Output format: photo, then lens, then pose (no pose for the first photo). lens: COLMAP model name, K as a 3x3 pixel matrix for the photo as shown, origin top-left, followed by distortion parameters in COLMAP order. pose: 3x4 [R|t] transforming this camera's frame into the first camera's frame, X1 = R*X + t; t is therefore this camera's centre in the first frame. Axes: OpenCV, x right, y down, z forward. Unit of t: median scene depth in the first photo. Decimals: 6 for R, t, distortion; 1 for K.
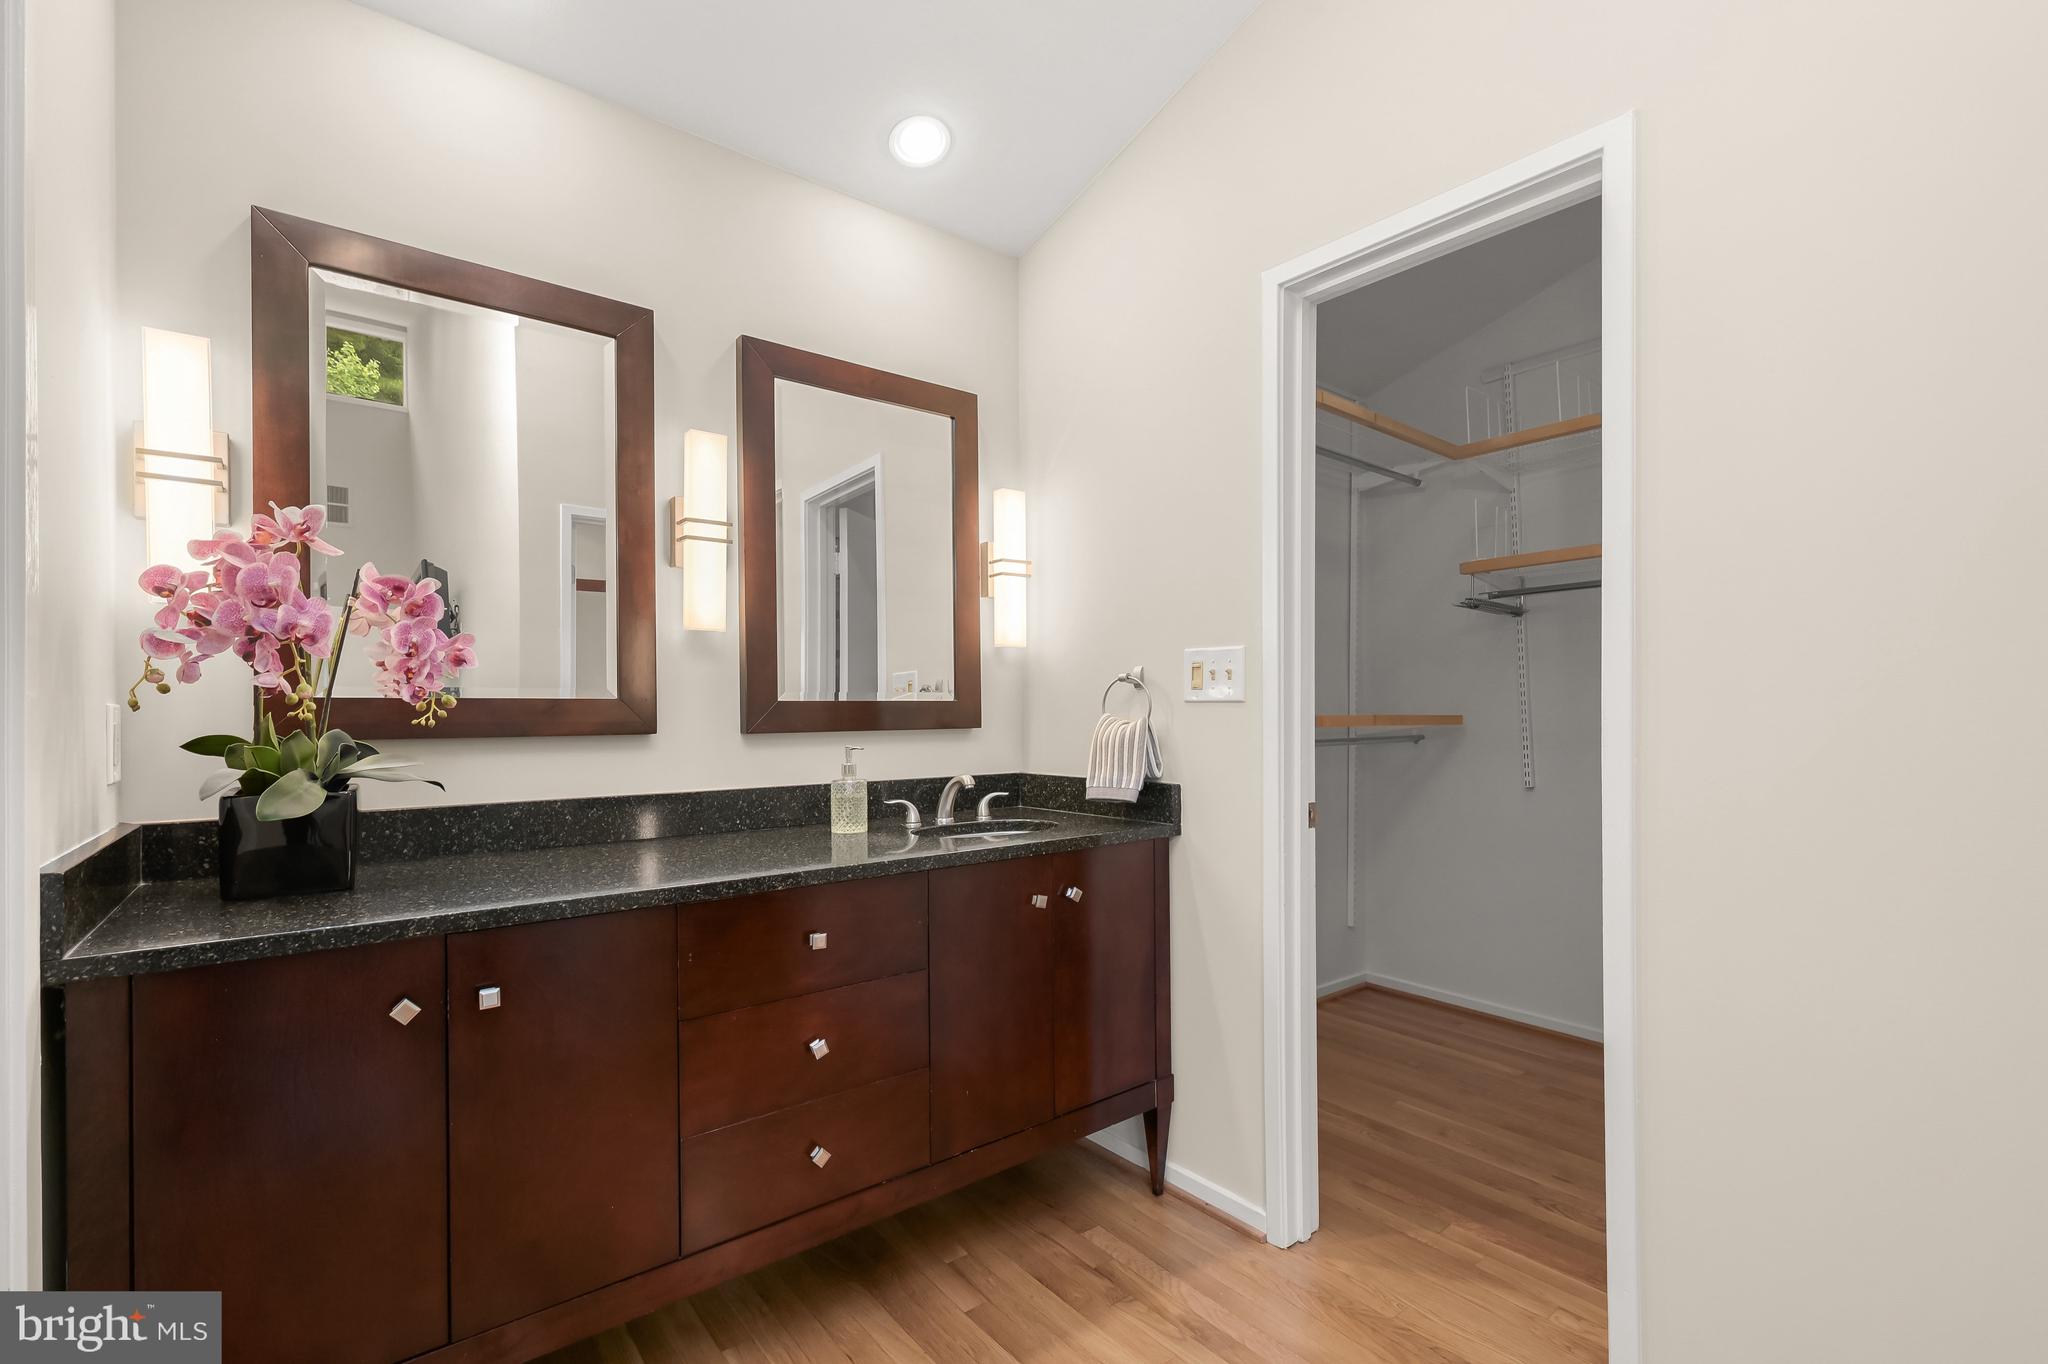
lens RADIAL K [[912.4, 0, 1024.0], [0, 912.4, 682.0], [0, 0, 1]] dist [-0.001046, -0.000023]
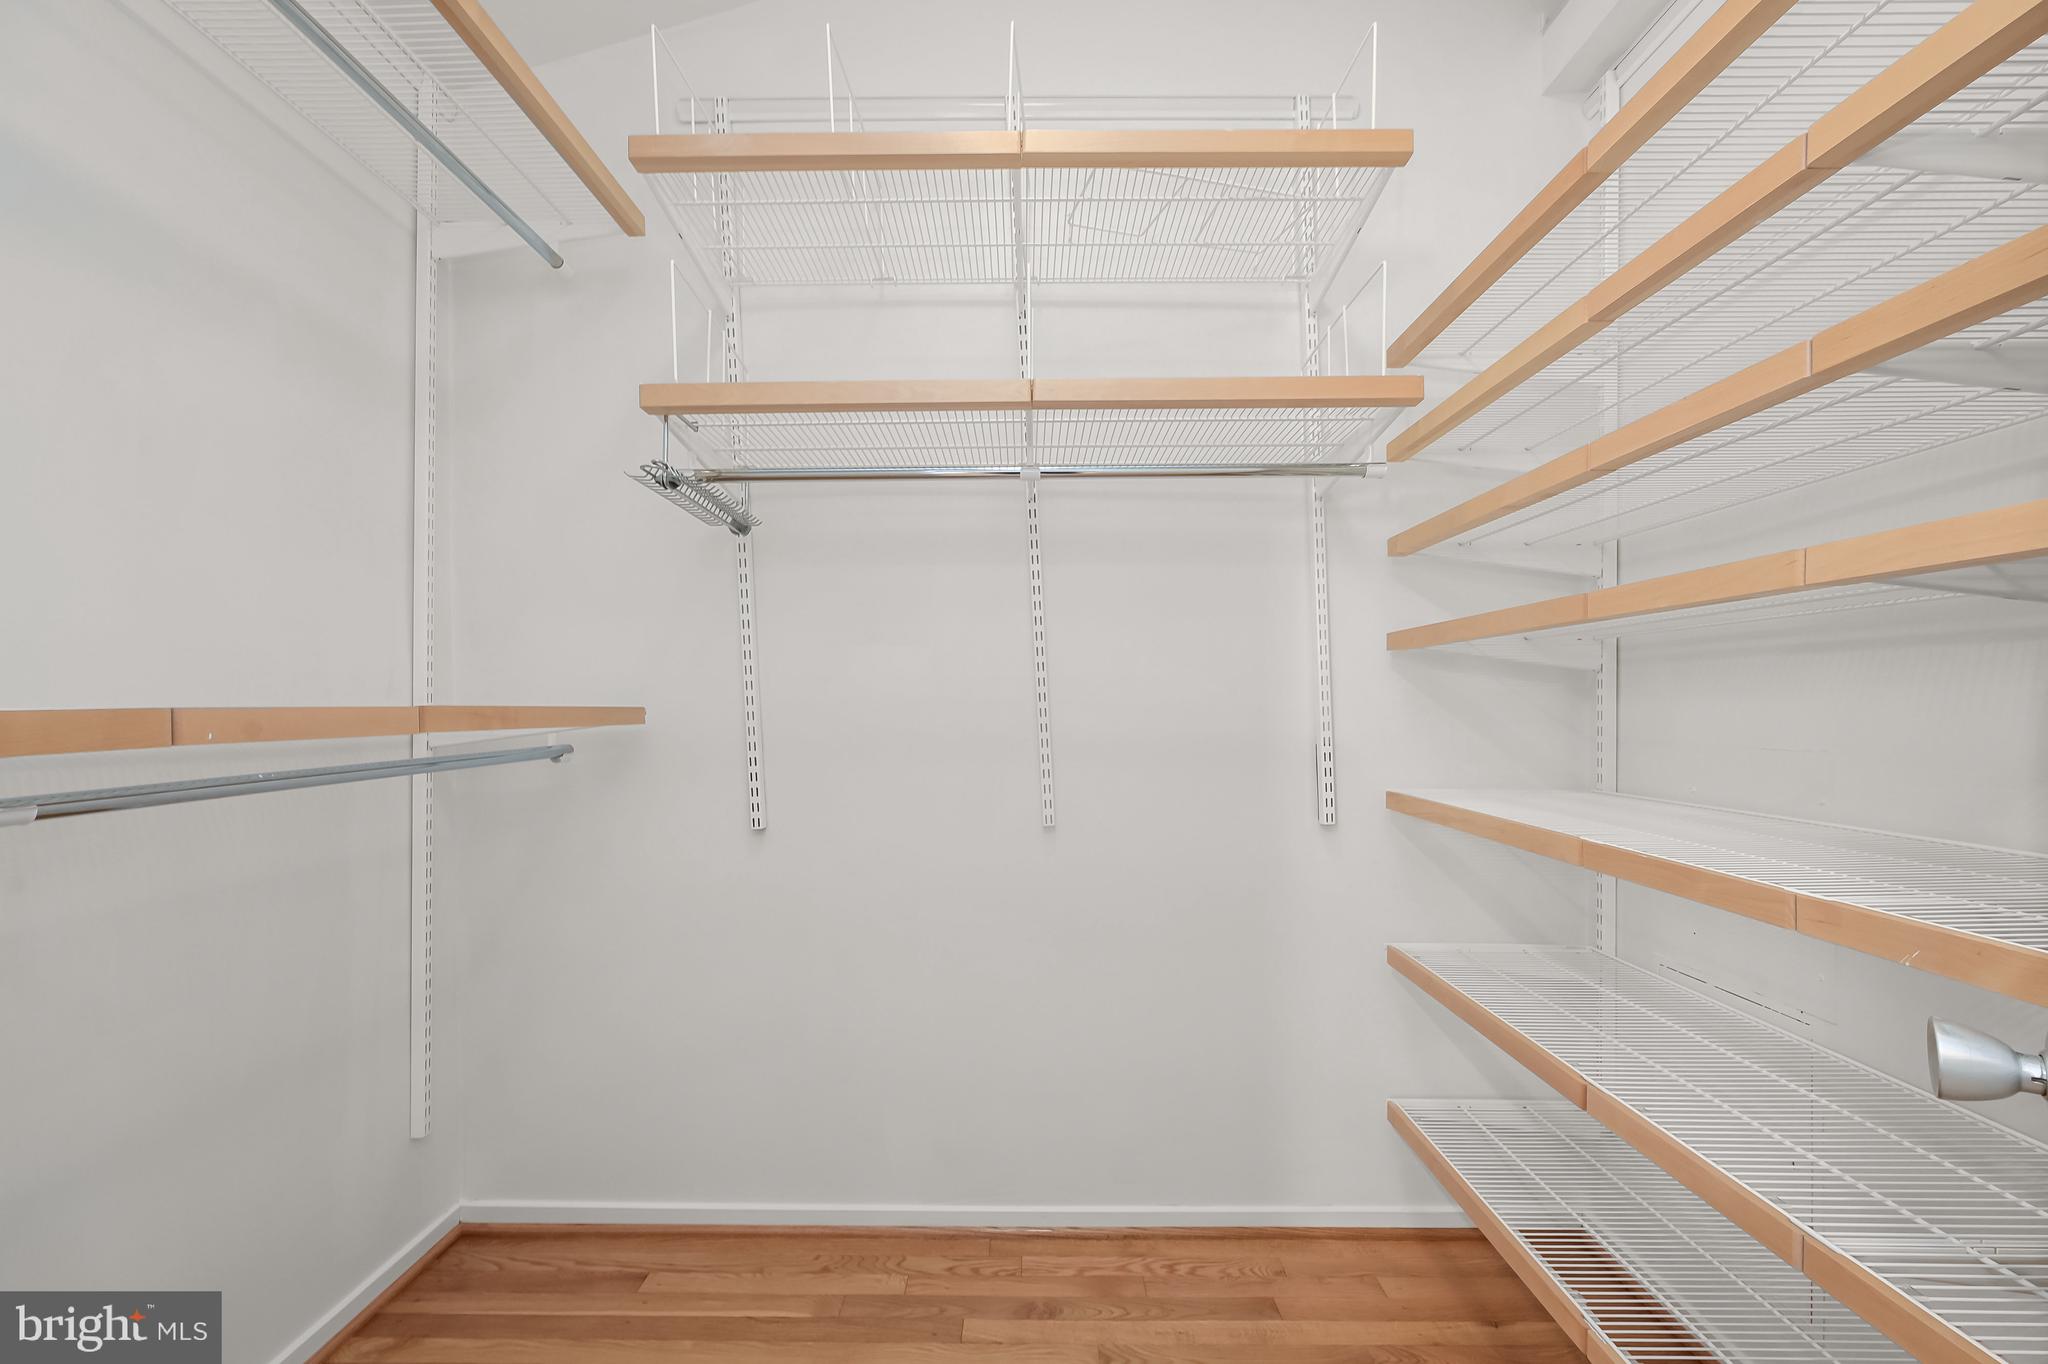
lens RADIAL K [[825.5, 0, 1024.0], [0, 825.5, 682.0], [0, 0, 1]] dist [-0.001212, -0.000088]
pose [[0.624955, -0.001101, 0.780660, 0.307340], [0.006812, 0.999969, -0.004043, 0.032648], [-0.780631, 0.007845, 0.624943, 0.663557]]
